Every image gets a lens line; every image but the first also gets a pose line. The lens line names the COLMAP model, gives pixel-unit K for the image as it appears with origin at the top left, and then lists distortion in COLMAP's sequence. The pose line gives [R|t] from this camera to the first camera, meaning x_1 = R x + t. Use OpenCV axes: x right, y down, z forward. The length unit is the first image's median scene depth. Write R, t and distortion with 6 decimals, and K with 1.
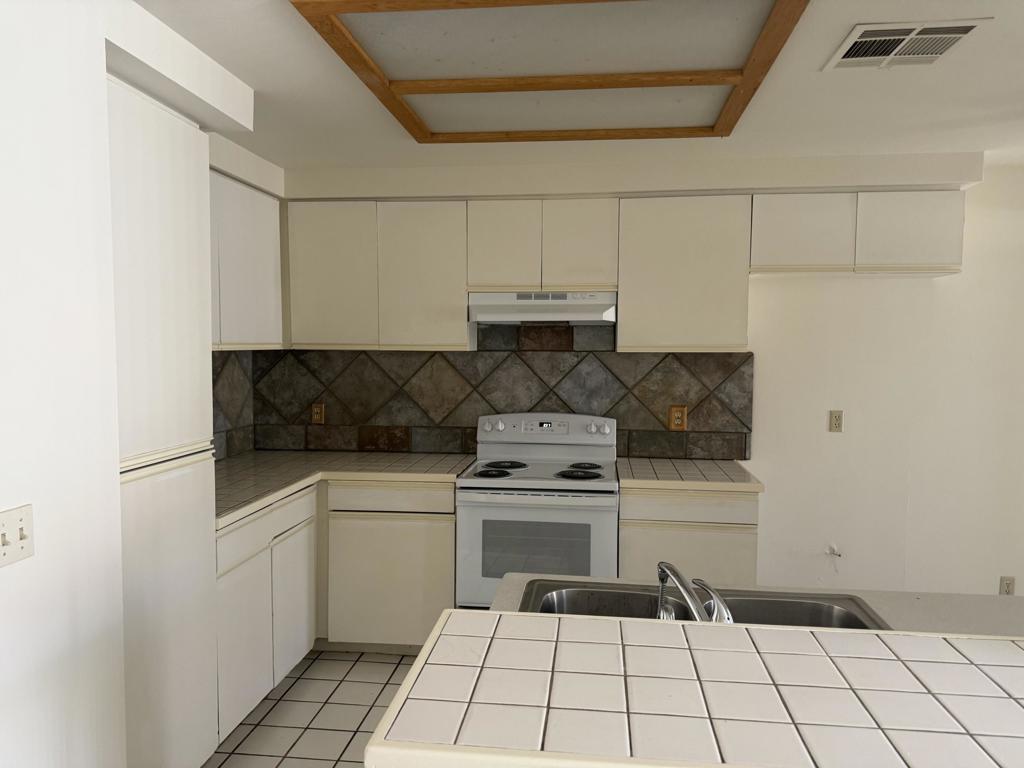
lens RADIAL K [[721.5, 0, 508.7], [0, 721.5, 388.3], [0, 0, 1]] dist [0.129456, -0.170447]
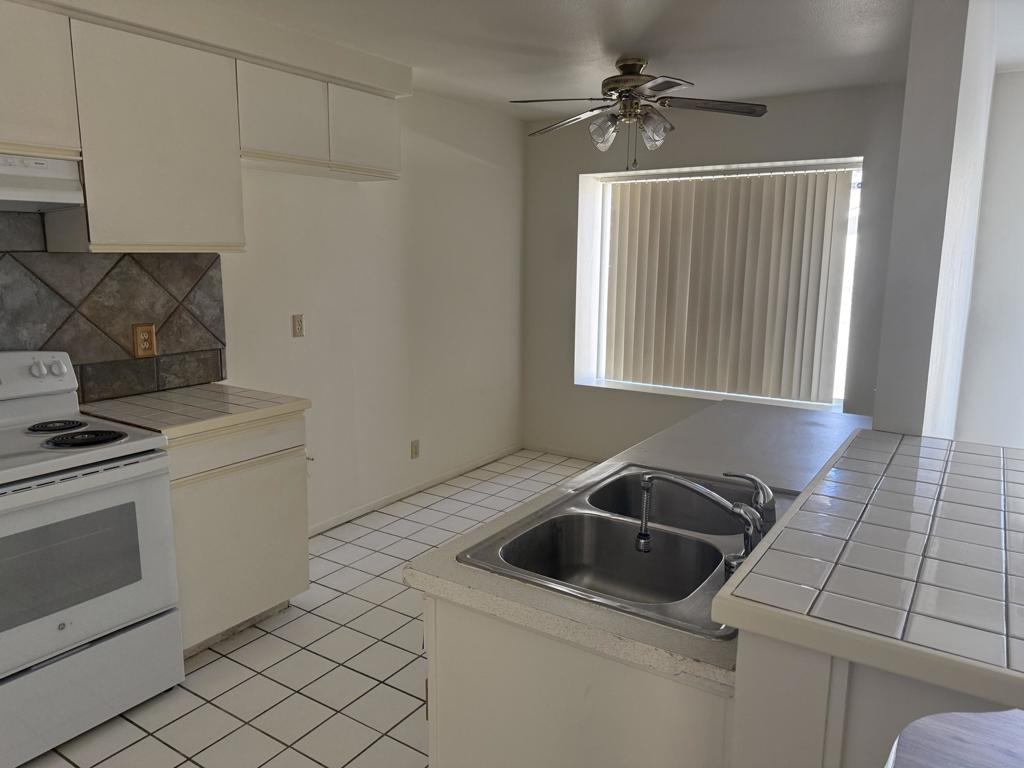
lens RADIAL K [[735.3, 0, 512.0], [0, 735.3, 384.0], [0, 0, 1]] dist [0.005228, -0.002917]
pose [[0.442829, -0.162505, 0.881756, -0.286009], [0.050191, 0.986389, 0.156582, -0.015576], [-0.895200, -0.025083, 0.444958, 0.308949]]
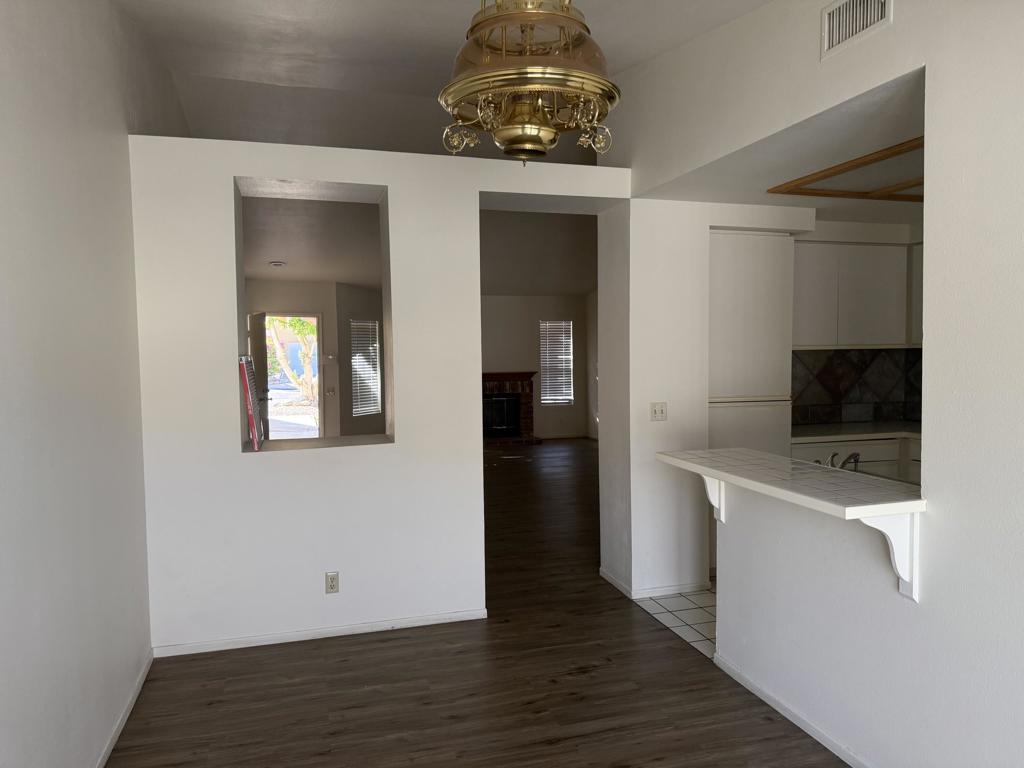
lens RADIAL K [[721.5, 0, 508.7], [0, 721.5, 388.3], [0, 0, 1]] dist [0.129456, -0.170447]
pose [[0.398790, 0.044709, -0.915952, 0.696000], [-0.045705, 0.998539, 0.028841, 0.018894], [0.915903, 0.030362, 0.400250, -0.289387]]
